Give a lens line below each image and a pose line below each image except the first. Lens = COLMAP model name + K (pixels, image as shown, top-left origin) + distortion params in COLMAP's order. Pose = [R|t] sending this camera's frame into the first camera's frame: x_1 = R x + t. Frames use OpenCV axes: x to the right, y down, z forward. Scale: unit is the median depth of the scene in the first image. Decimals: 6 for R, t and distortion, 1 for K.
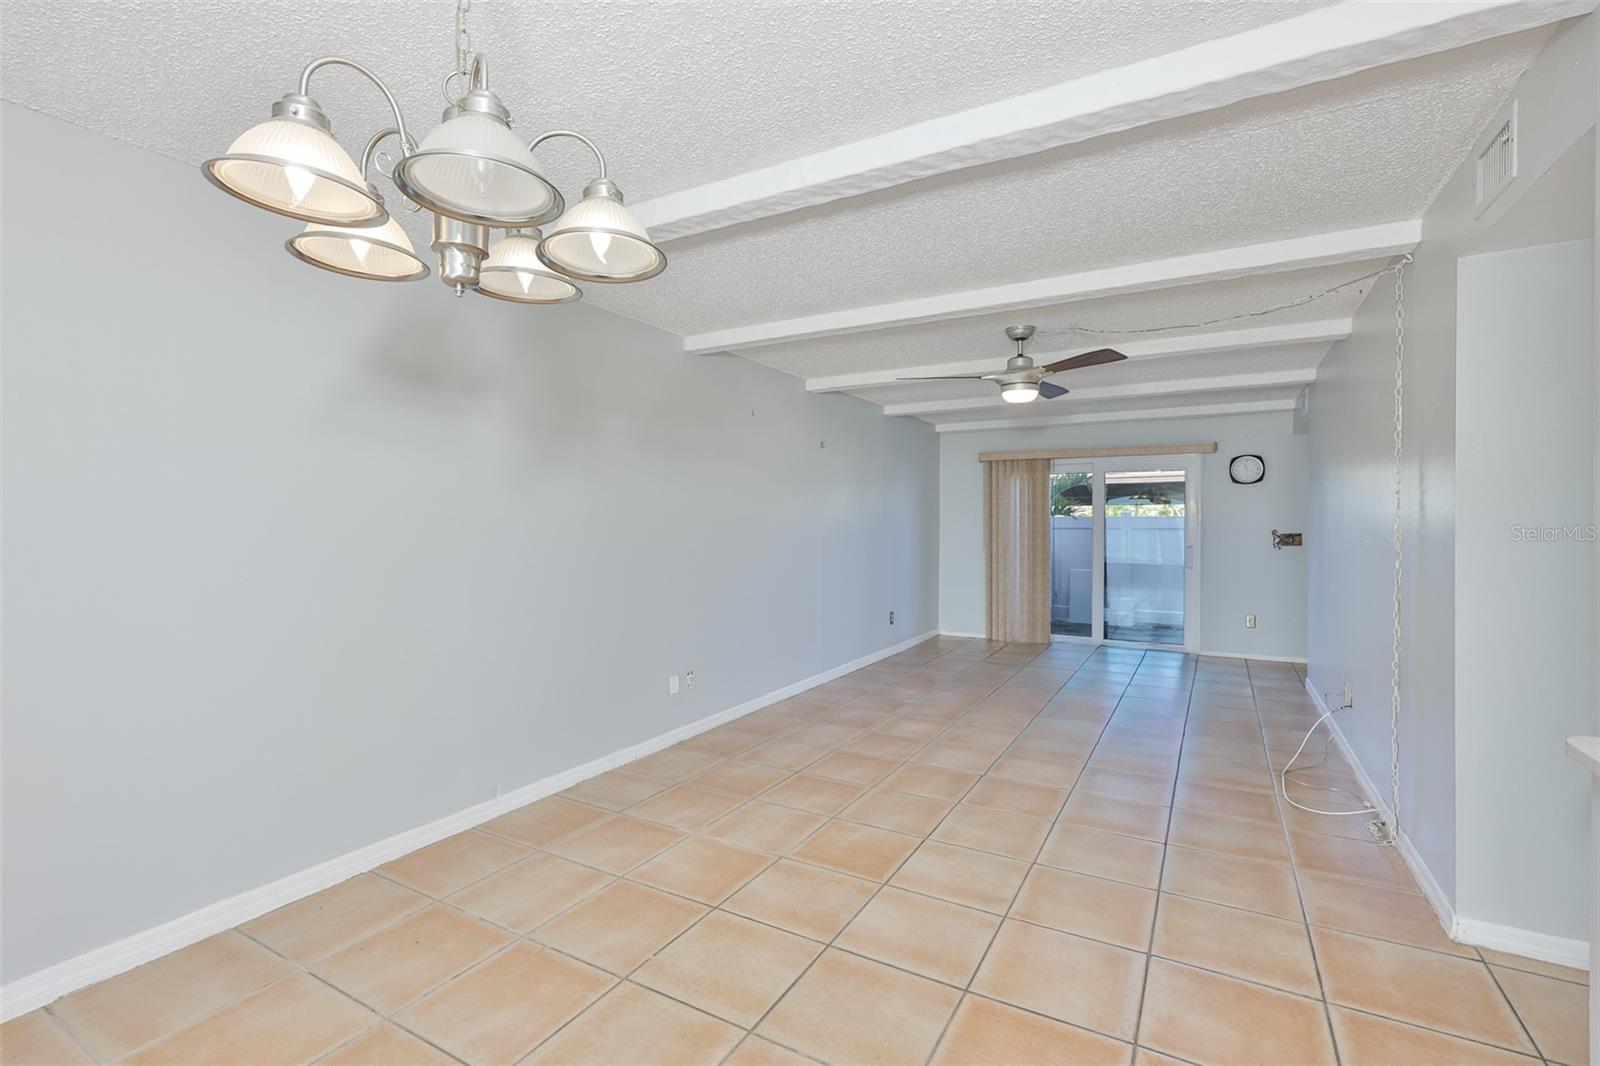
lens RADIAL K [[672.4, 0, 789.5], [0, 672.4, 523.0], [0, 0, 1]] dist [-0.002179, -0.000178]
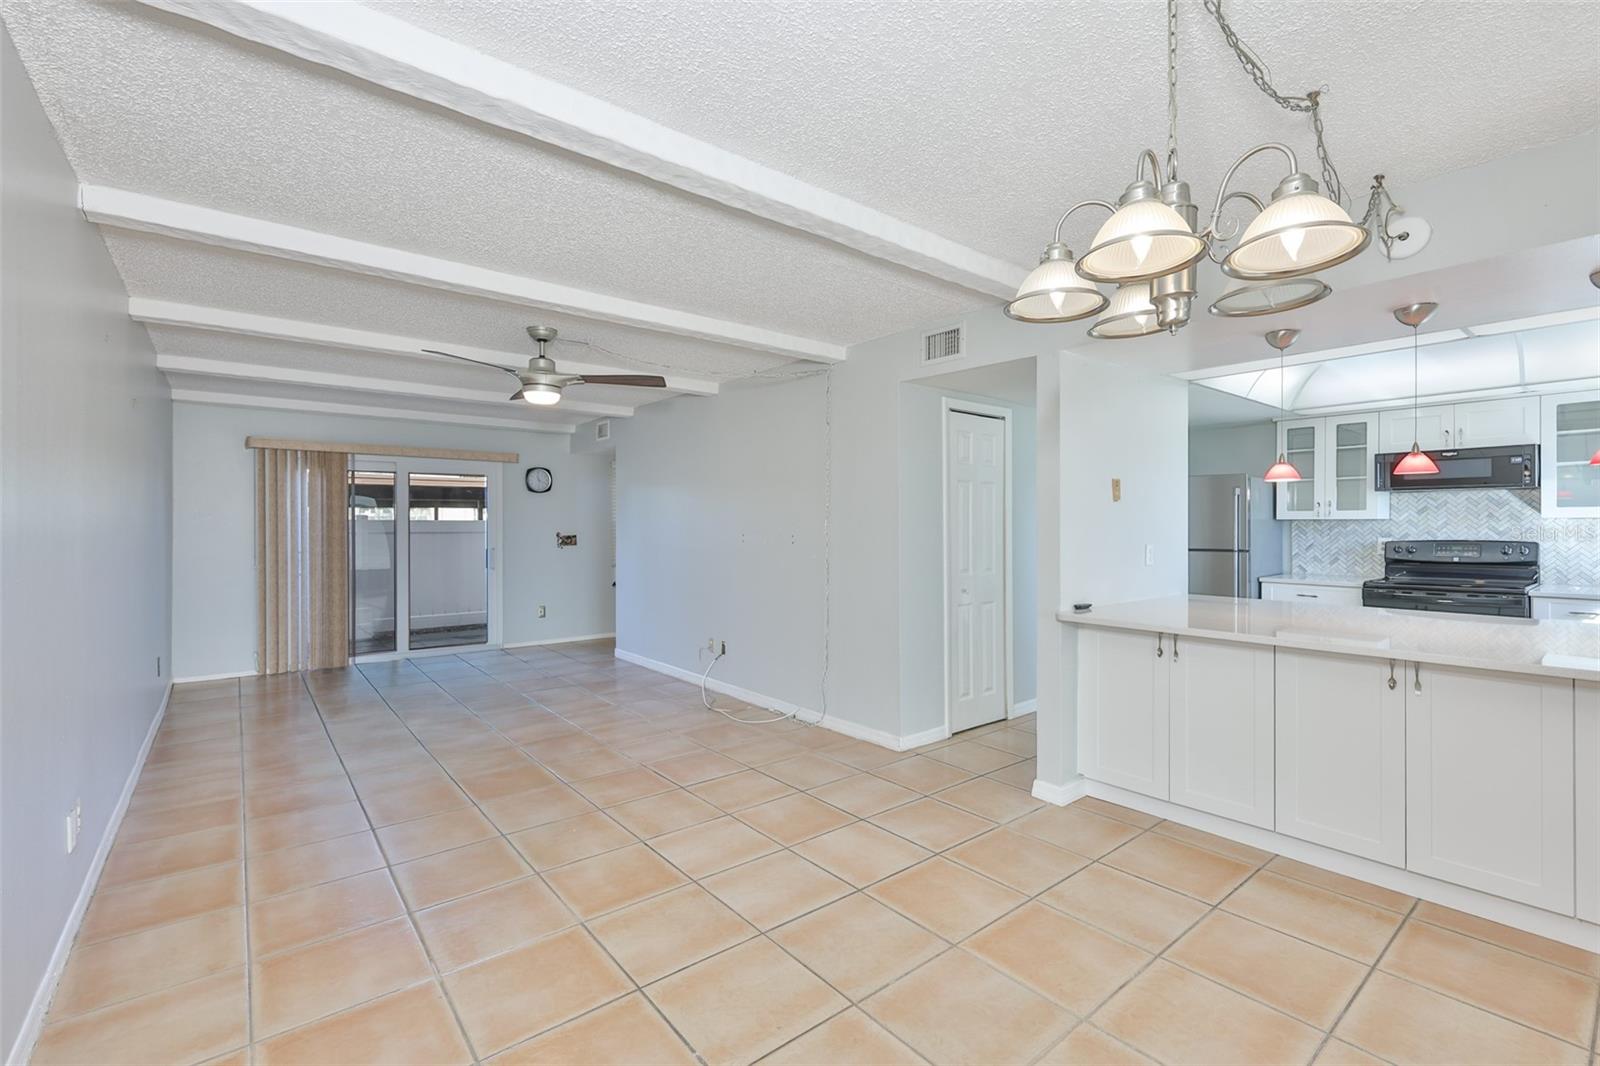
lens RADIAL K [[717.0, 0, 747.3], [0, 717.0, 534.1], [0, 0, 1]] dist [-0.001811, -0.000564]
pose [[0.399302, -0.010380, 0.916761, -0.310879], [0.000929, 0.999940, 0.010917, -0.000494], [-0.916819, -0.003507, 0.399288, 0.188169]]
